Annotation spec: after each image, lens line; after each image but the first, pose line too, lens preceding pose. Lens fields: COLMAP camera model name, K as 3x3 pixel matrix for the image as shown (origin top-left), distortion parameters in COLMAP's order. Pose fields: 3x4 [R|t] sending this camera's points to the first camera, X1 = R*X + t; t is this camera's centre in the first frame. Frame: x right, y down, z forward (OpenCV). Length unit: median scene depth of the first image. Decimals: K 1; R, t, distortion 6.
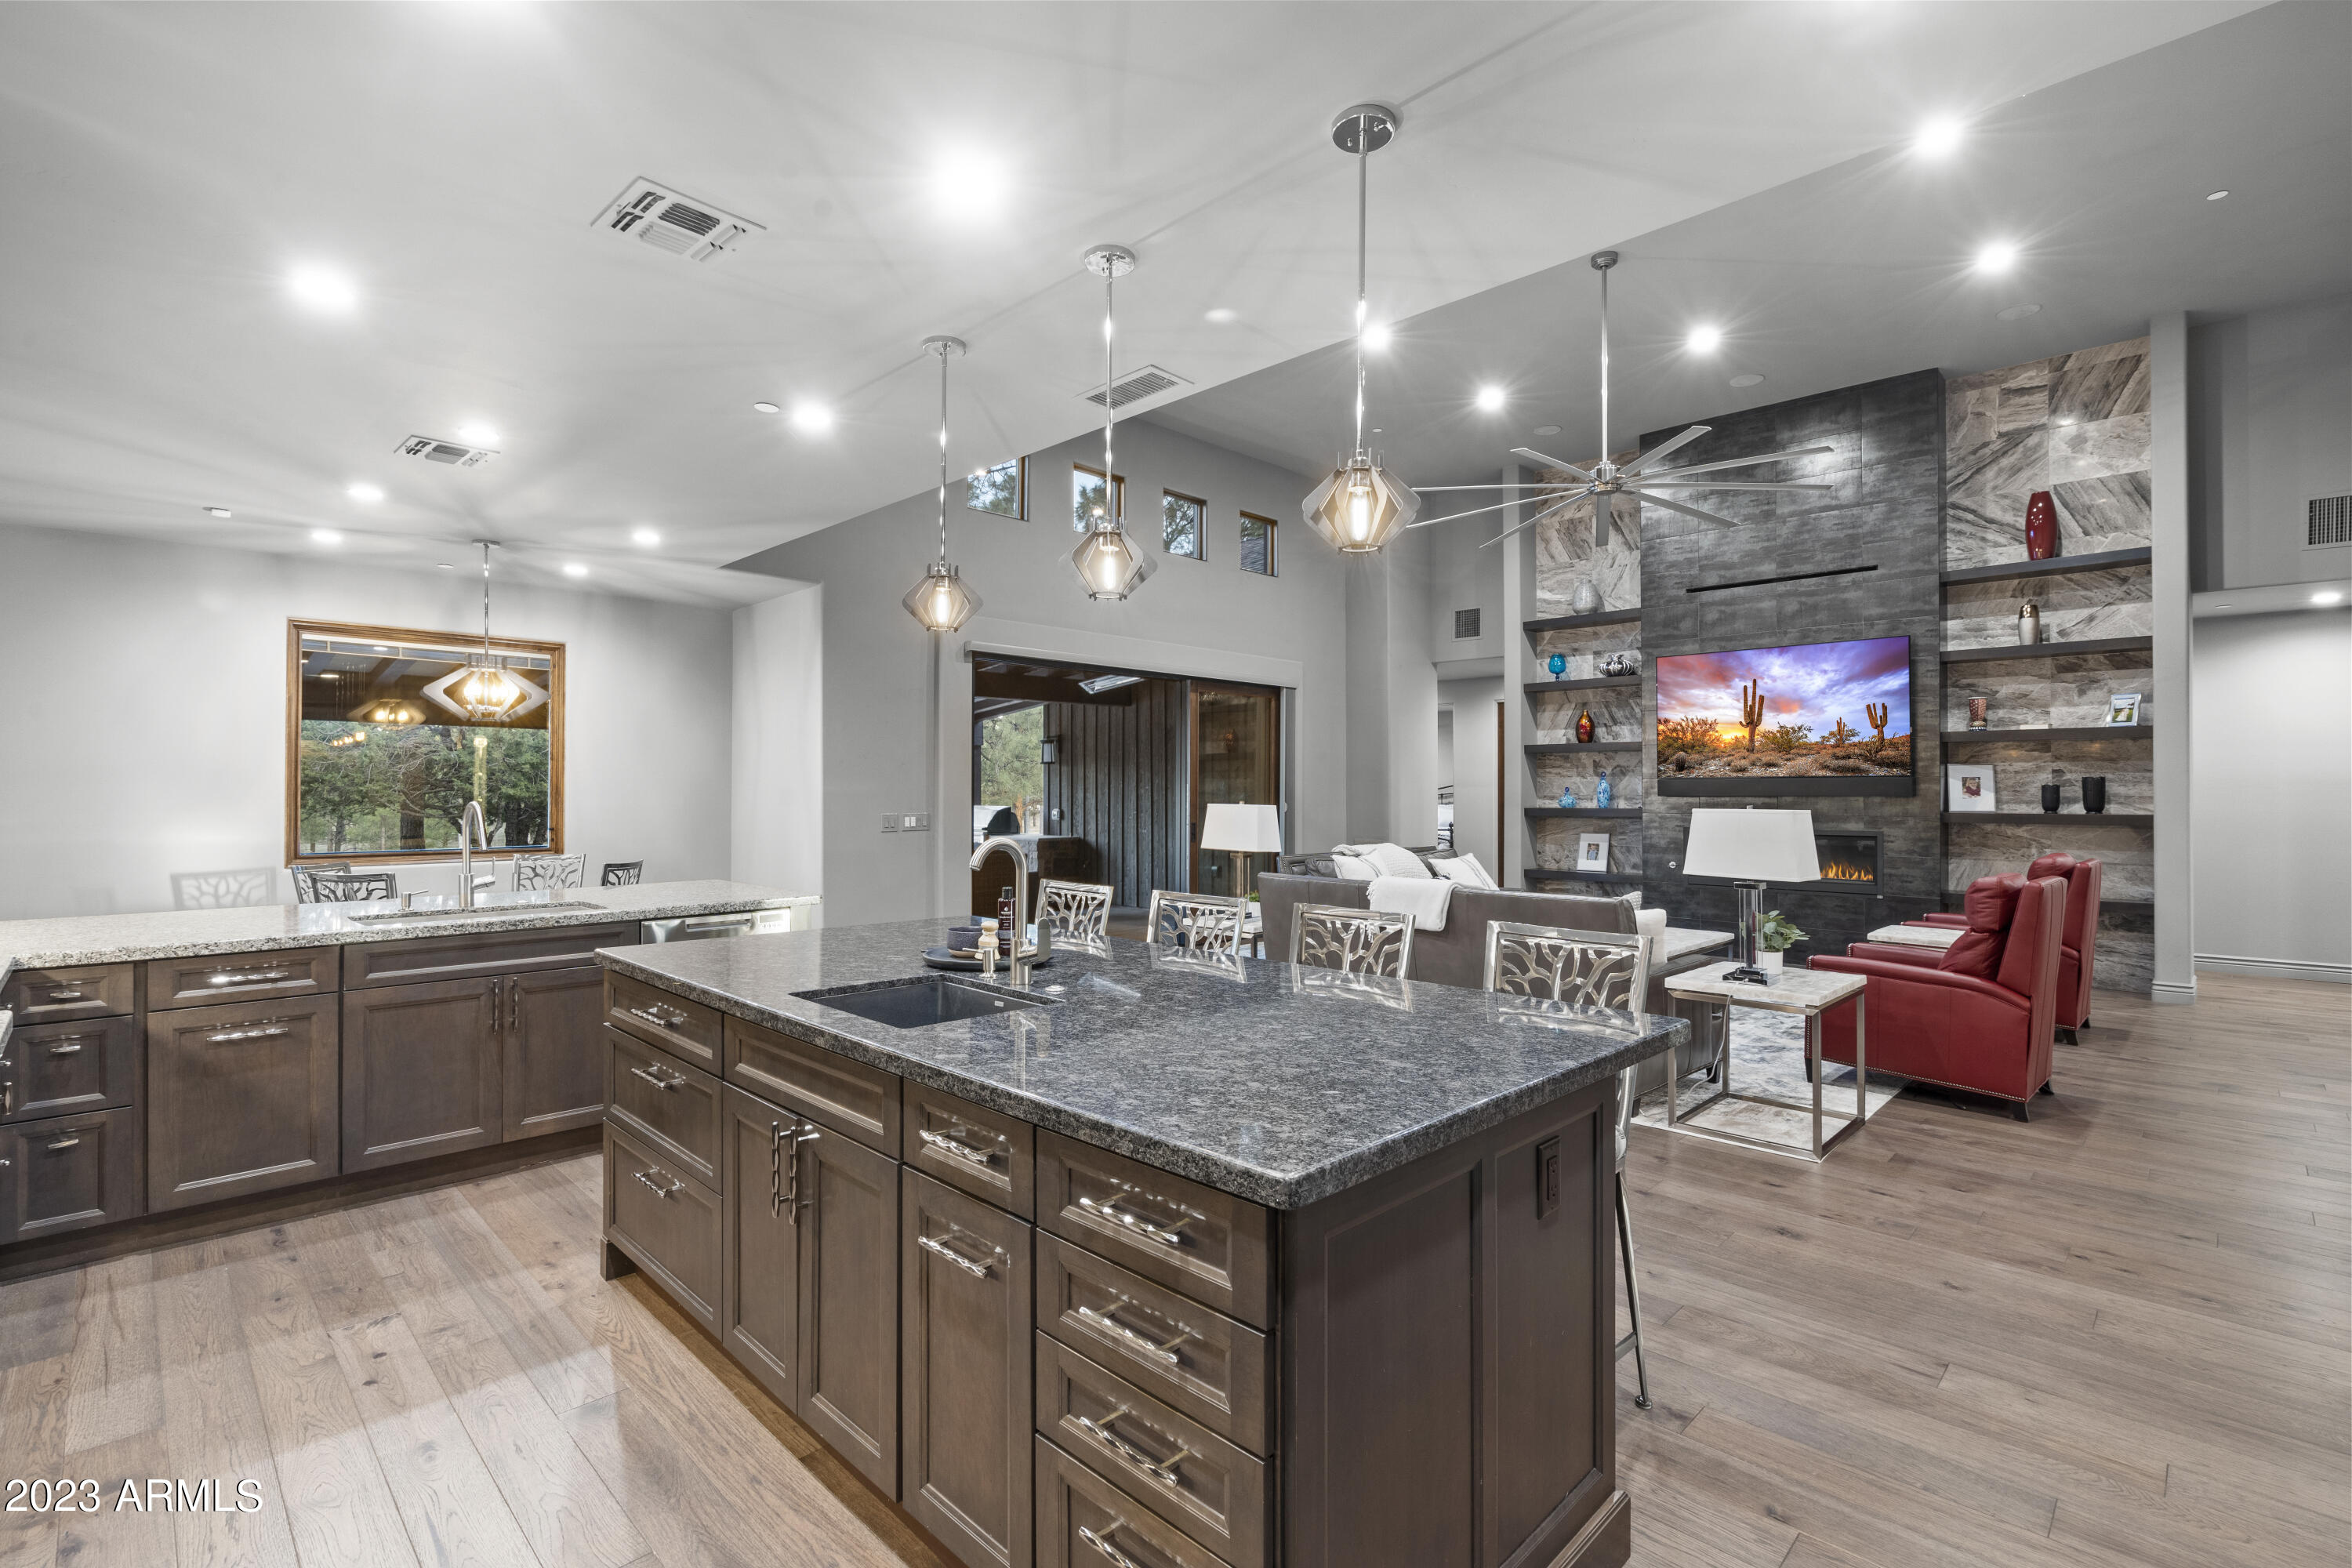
lens RADIAL K [[1070.1, 0, 1167.6], [0, 1070.1, 784.6], [0, 0, 1]] dist [-0.007542, 0.003494]
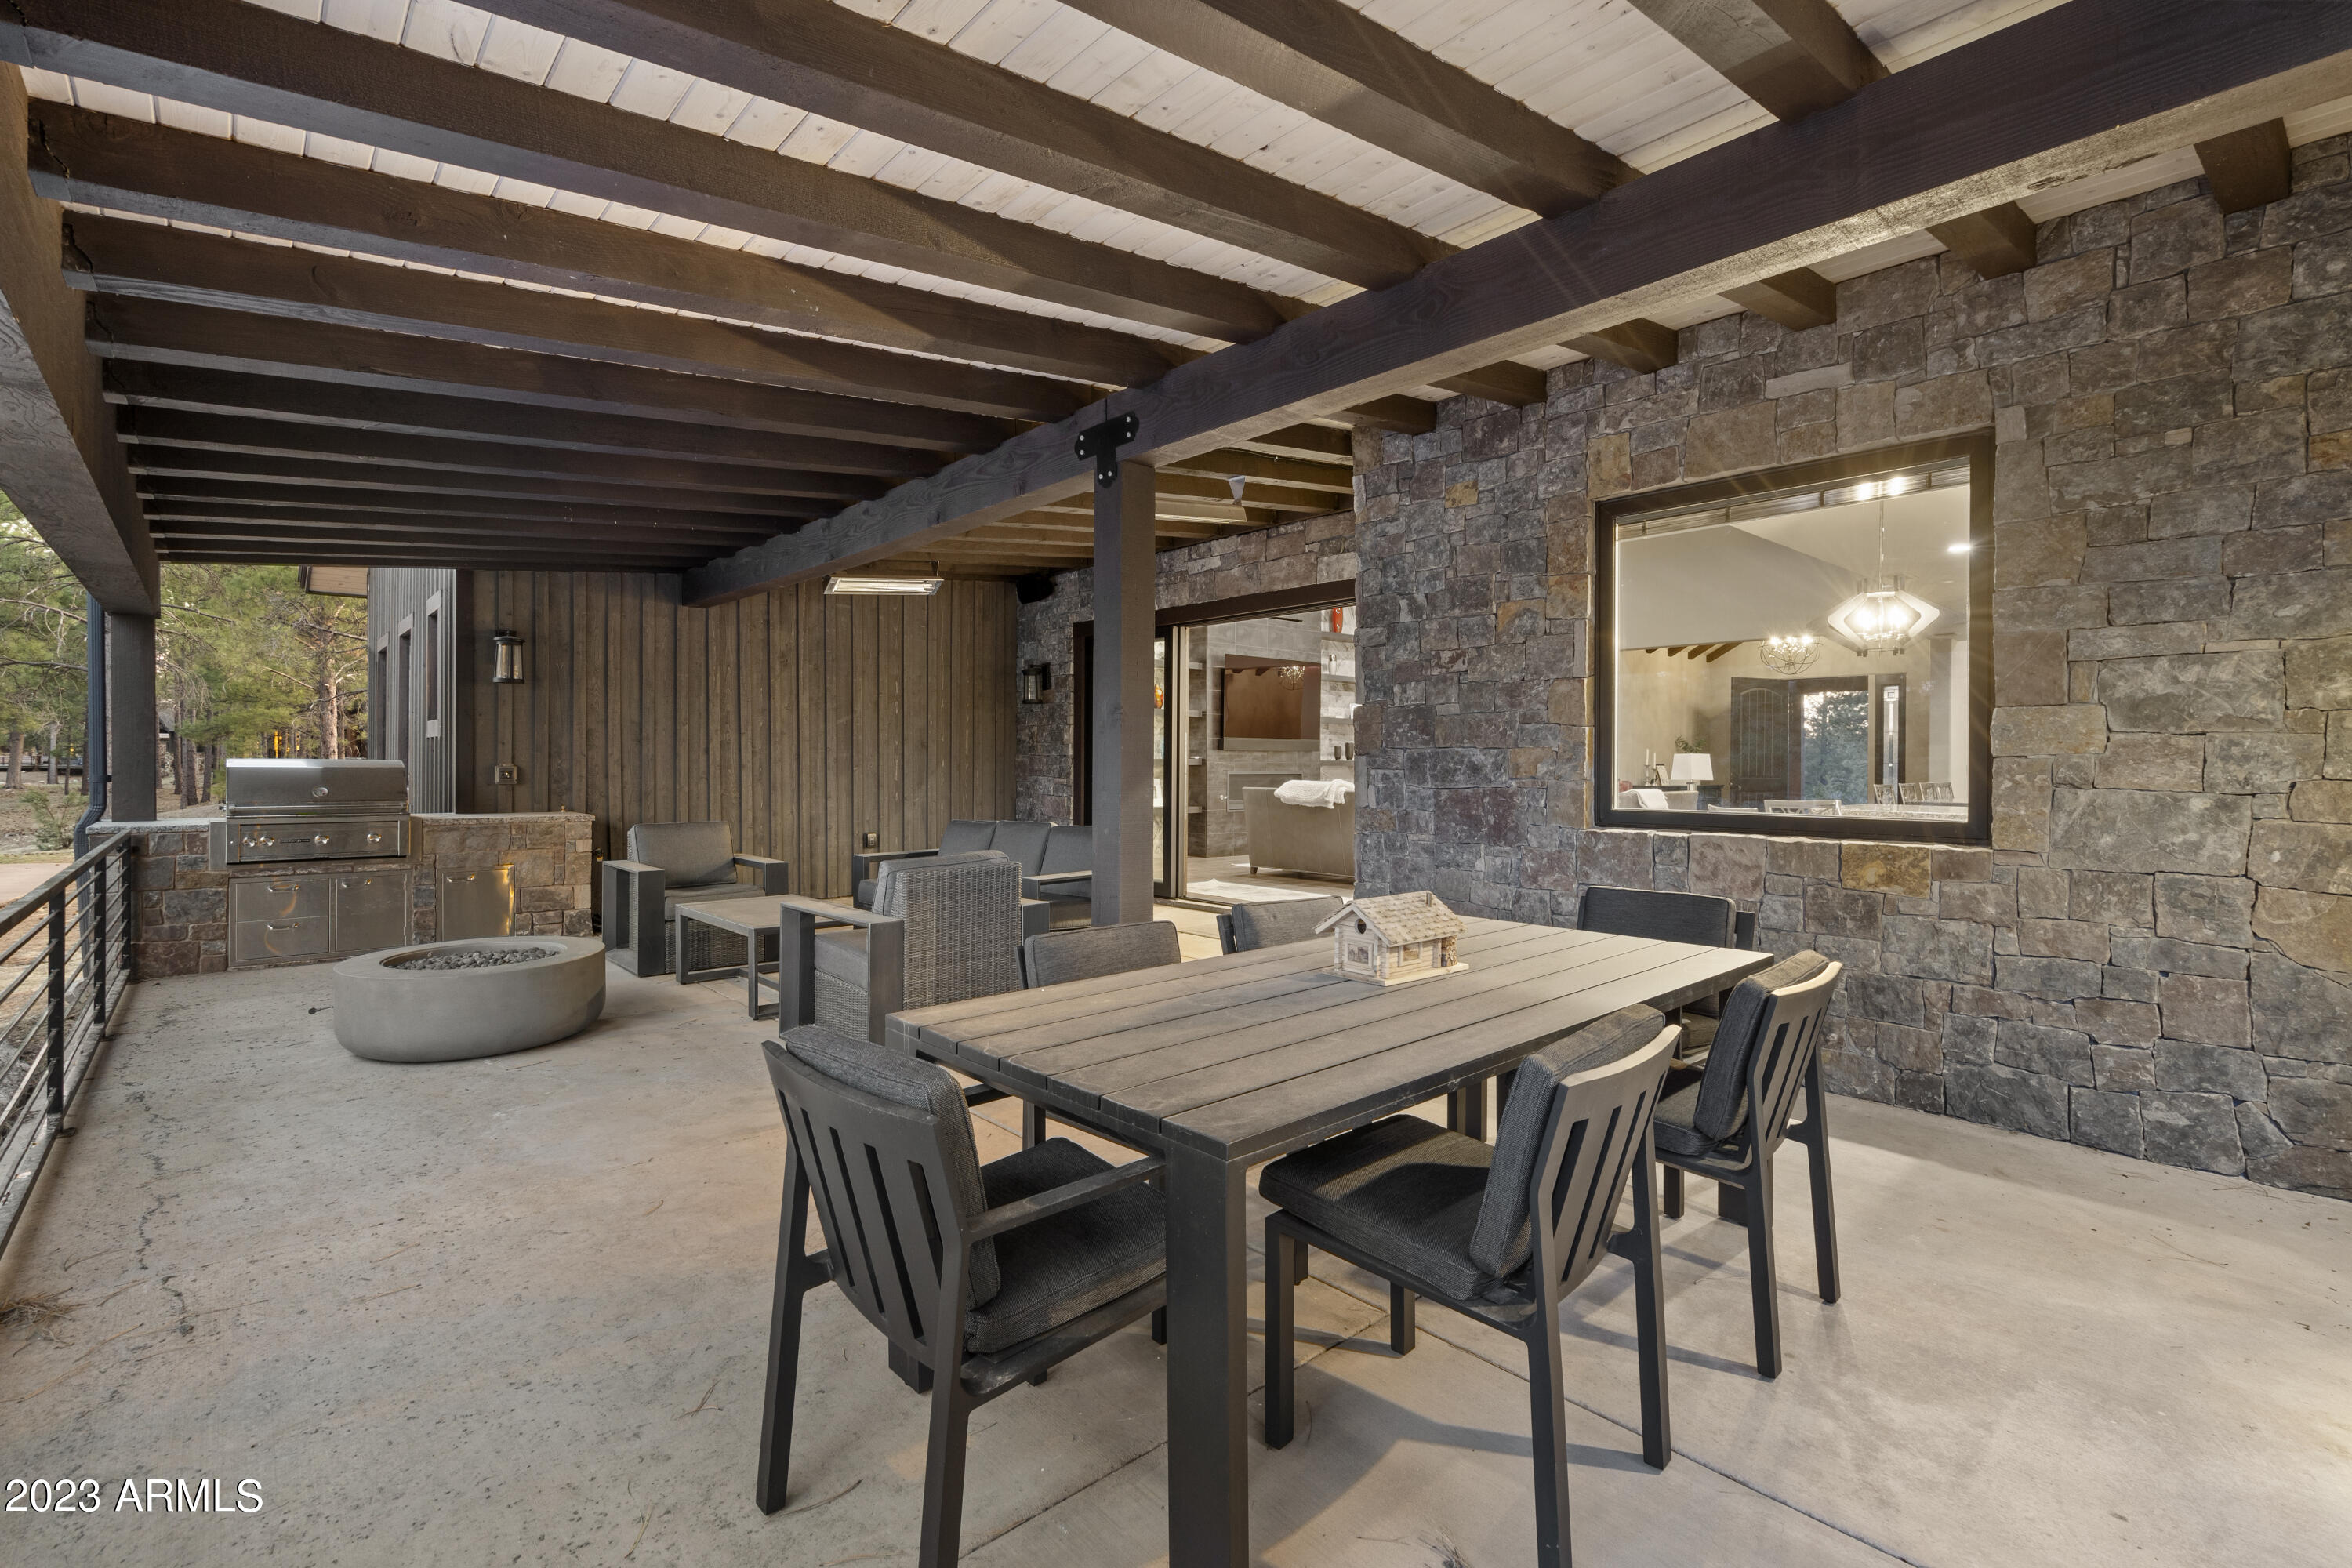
lens RADIAL K [[1070.1, 0, 1149.8], [0, 1070.1, 770.3], [0, 0, 1]] dist [-0.007542, 0.003494]
pose [[0.069701, -0.005395, 0.997553, -1.190092], [-0.010501, 0.999926, 0.006141, 0.036633], [-0.997513, -0.010903, 0.069639, 1.200097]]
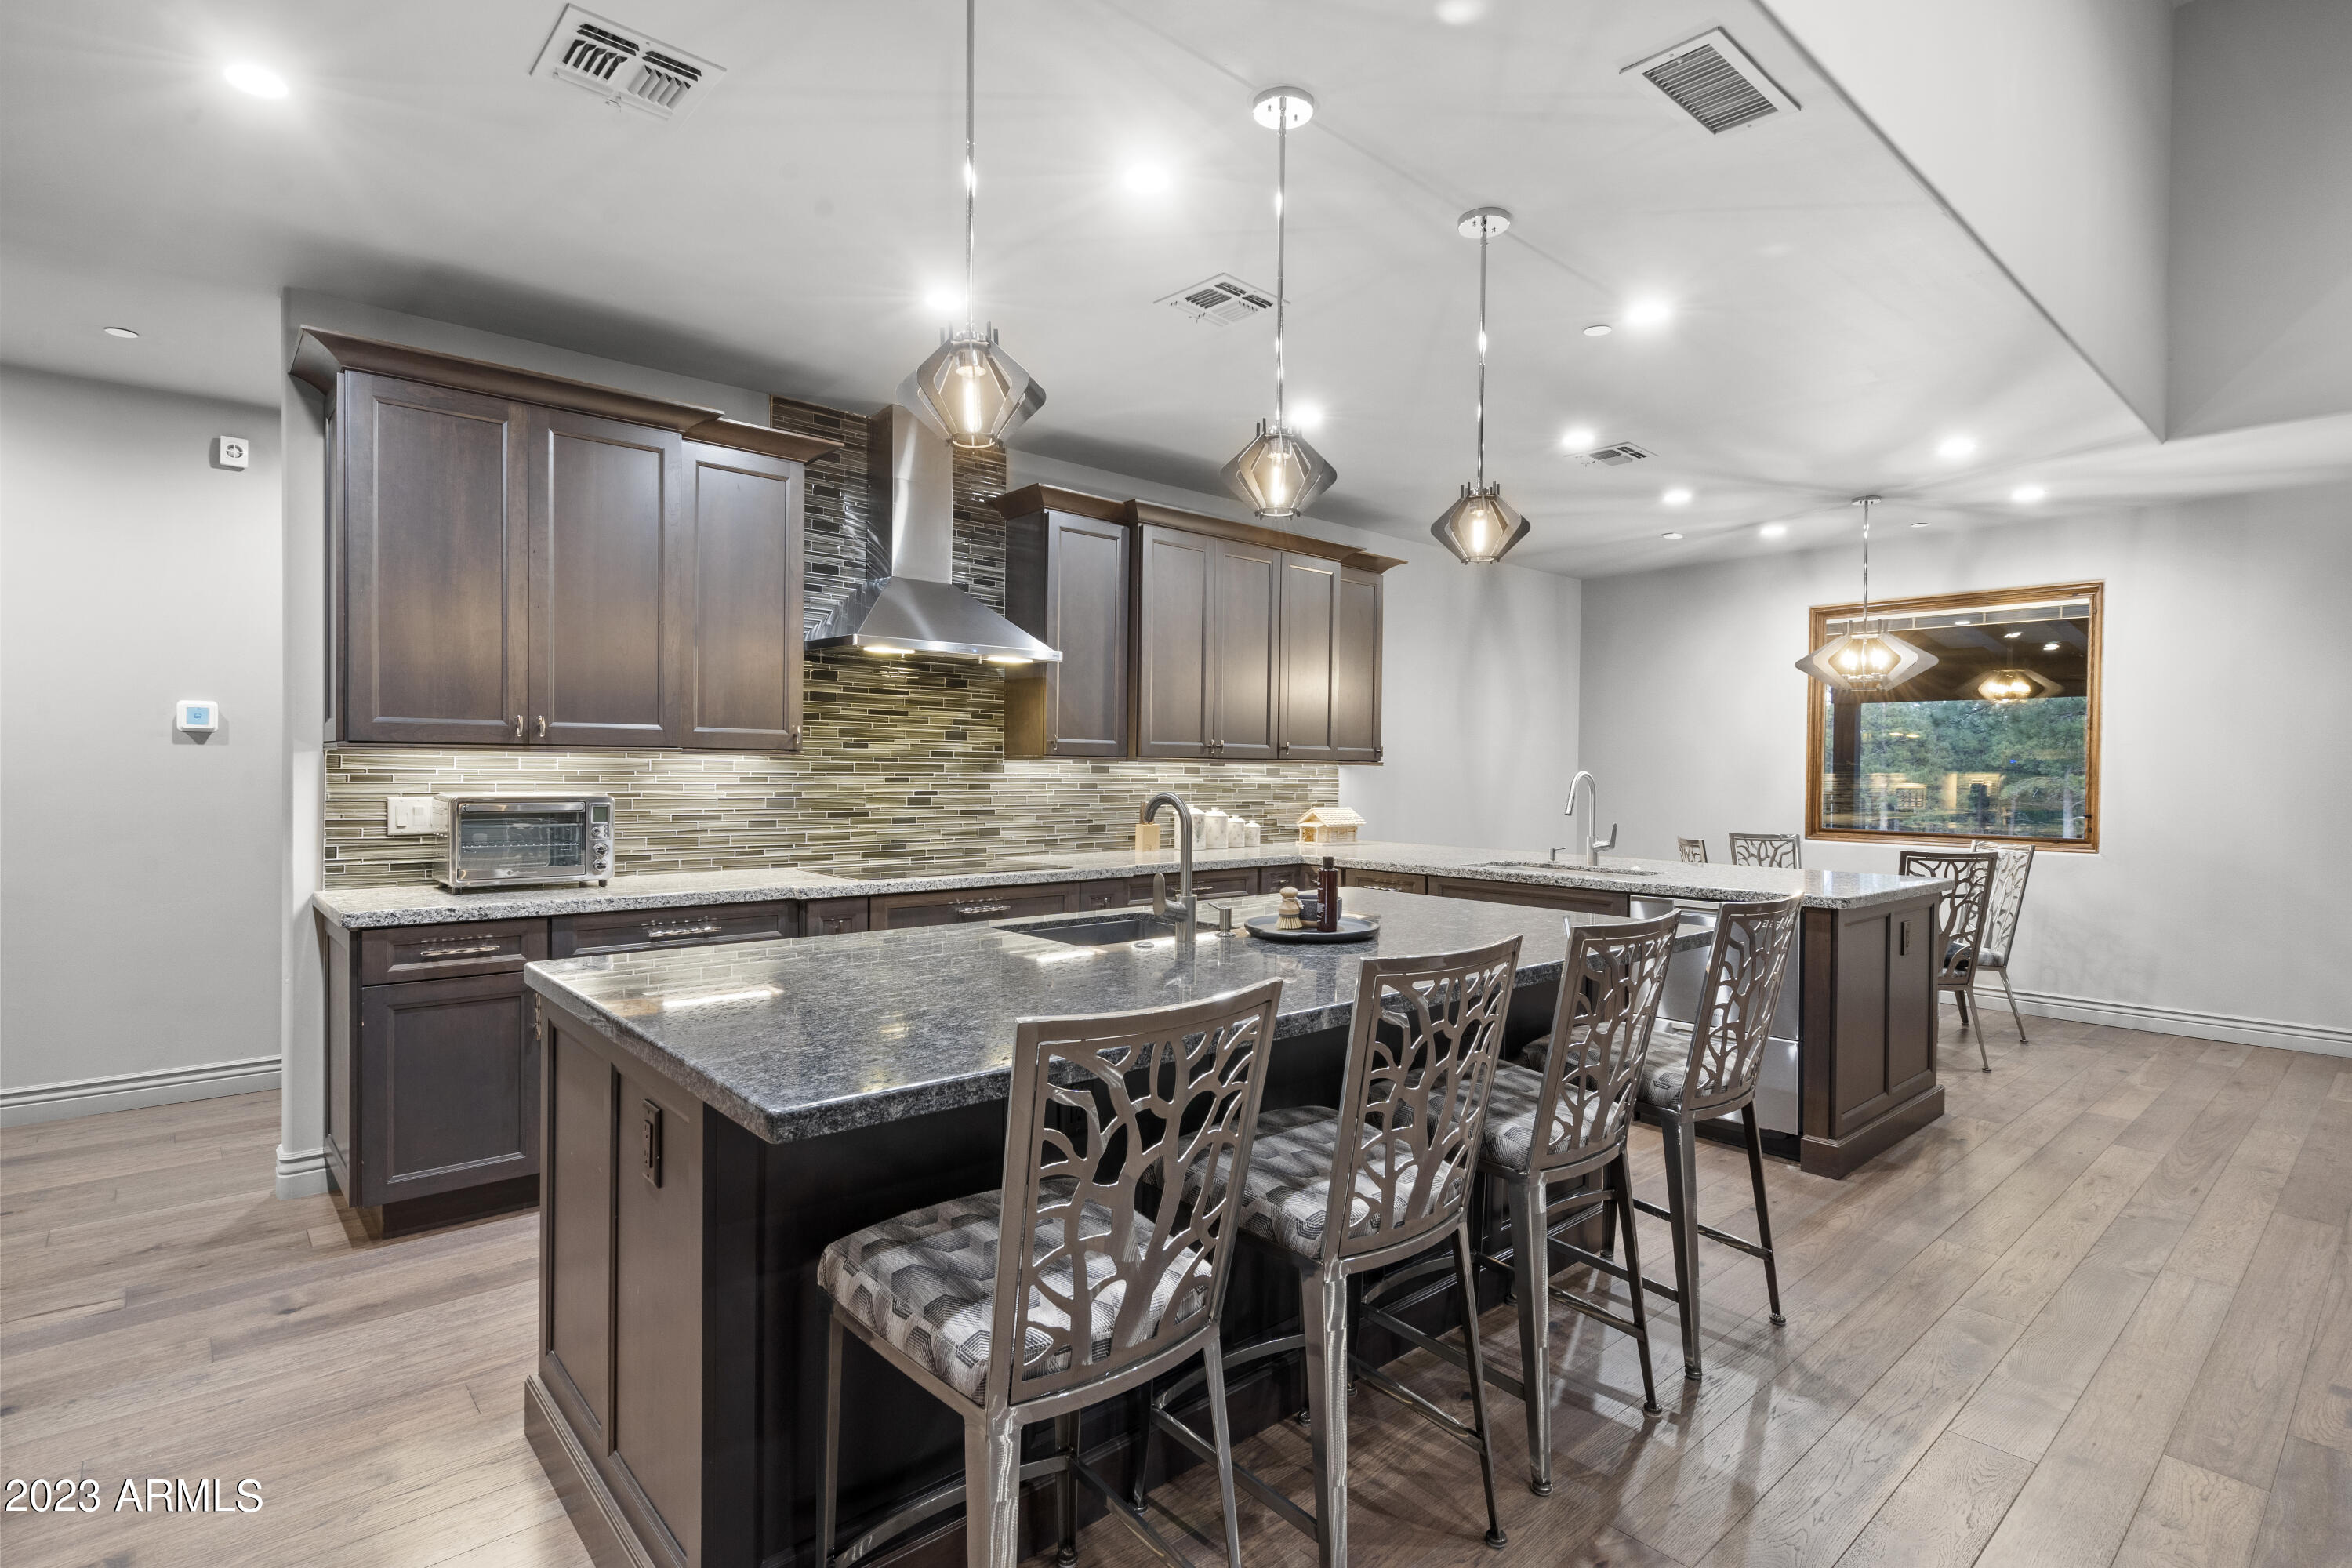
lens RADIAL K [[1124.3, 0, 1171.8], [0, 1124.3, 796.0], [0, 0, 1]] dist [-0.003986, 0.003128]
pose [[-0.066554, 0.023412, -0.997508, 0.301208], [-0.001966, 0.999720, 0.023595, 0.008326], [0.997781, 0.003531, -0.066489, 0.356427]]
